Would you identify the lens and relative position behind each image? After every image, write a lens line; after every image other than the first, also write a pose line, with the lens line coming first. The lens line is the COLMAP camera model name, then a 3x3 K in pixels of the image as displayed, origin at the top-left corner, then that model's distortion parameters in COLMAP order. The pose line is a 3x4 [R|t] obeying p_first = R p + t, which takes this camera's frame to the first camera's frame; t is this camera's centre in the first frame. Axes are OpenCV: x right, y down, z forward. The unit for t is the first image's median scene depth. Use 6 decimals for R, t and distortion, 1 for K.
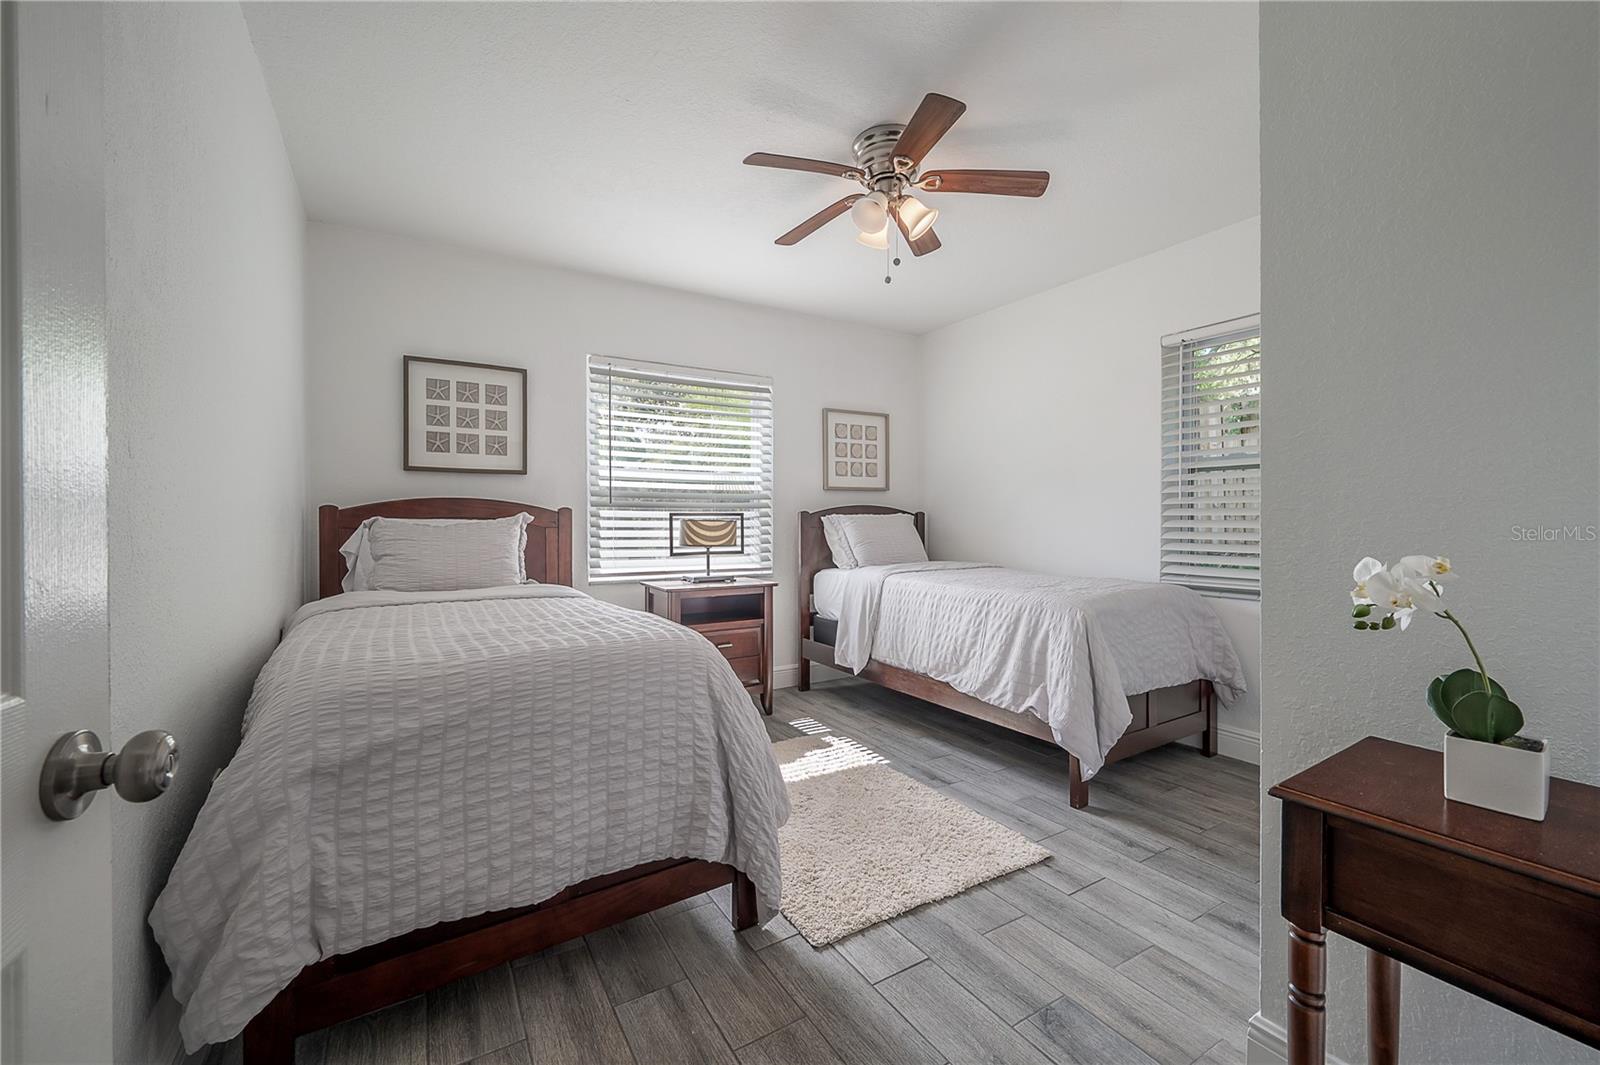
lens RADIAL K [[646.5, 0, 803.2], [0, 646.5, 526.8], [0, 0, 1]] dist [-0.014285, -0.000448]
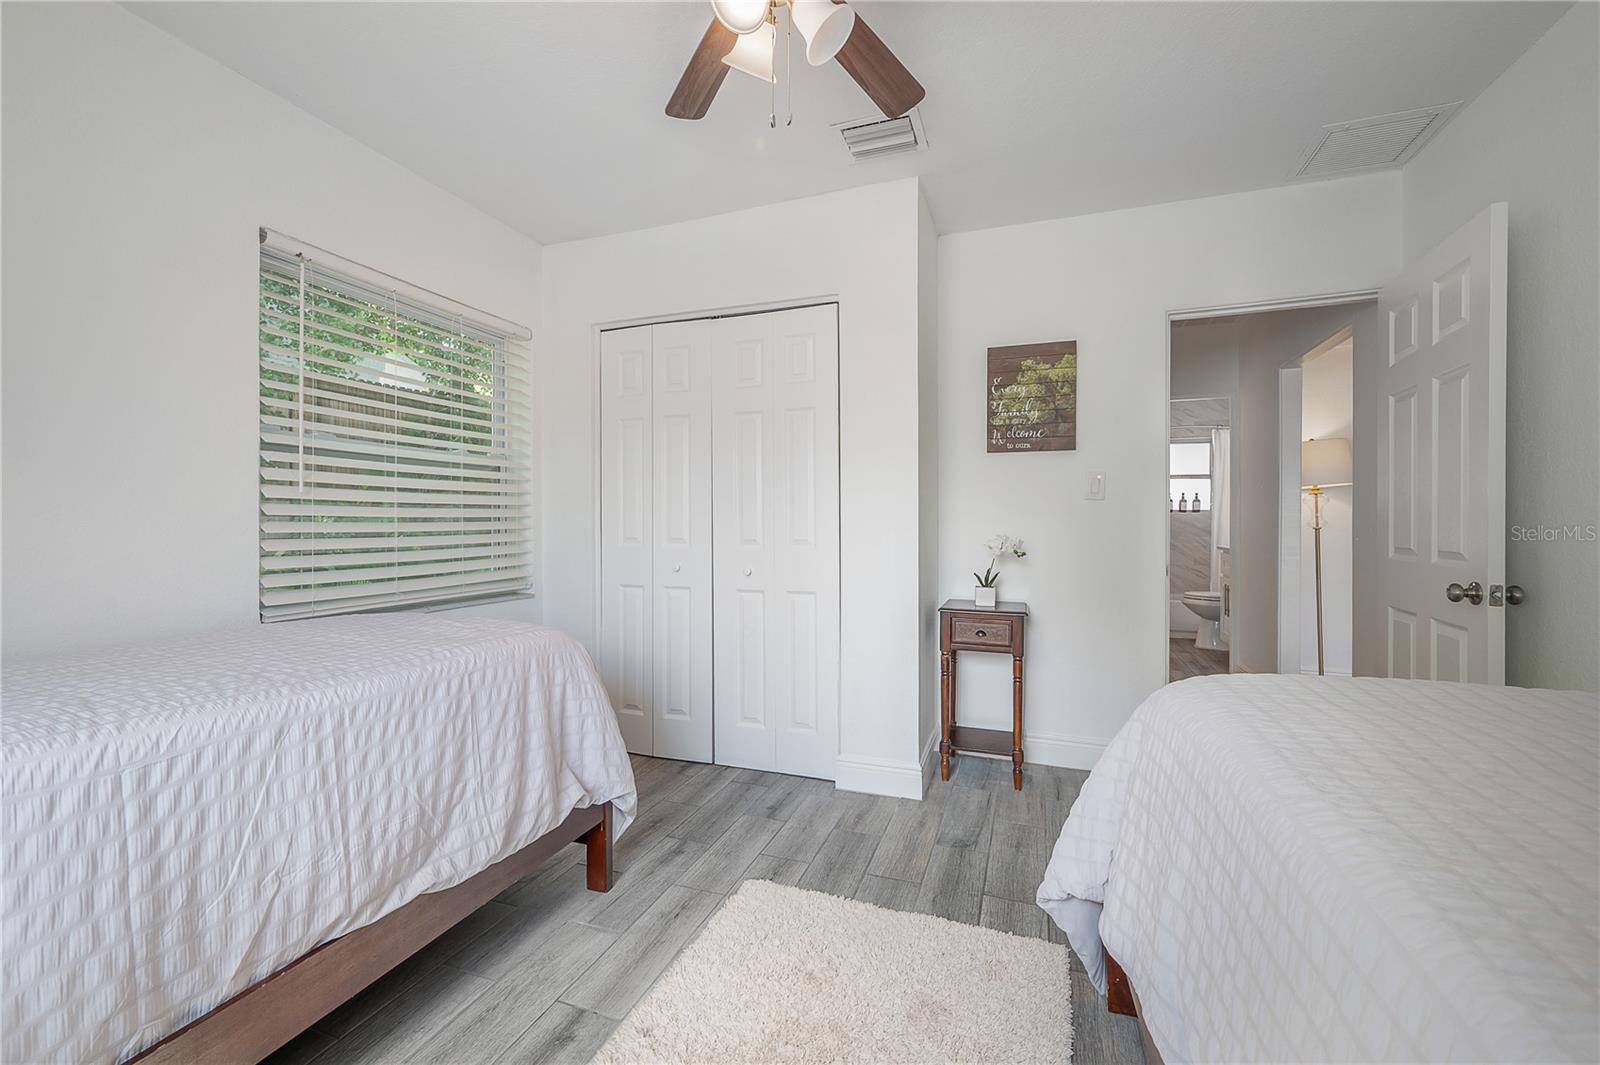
lens RADIAL K [[646.5, 0, 801.8], [0, 646.5, 528.4], [0, 0, 1]] dist [-0.014285, -0.000448]
pose [[-0.630201, -0.005888, 0.776410, -0.341299], [0.005267, 0.999916, 0.011859, -0.011673], [-0.776414, 0.011563, -0.630117, 1.342182]]
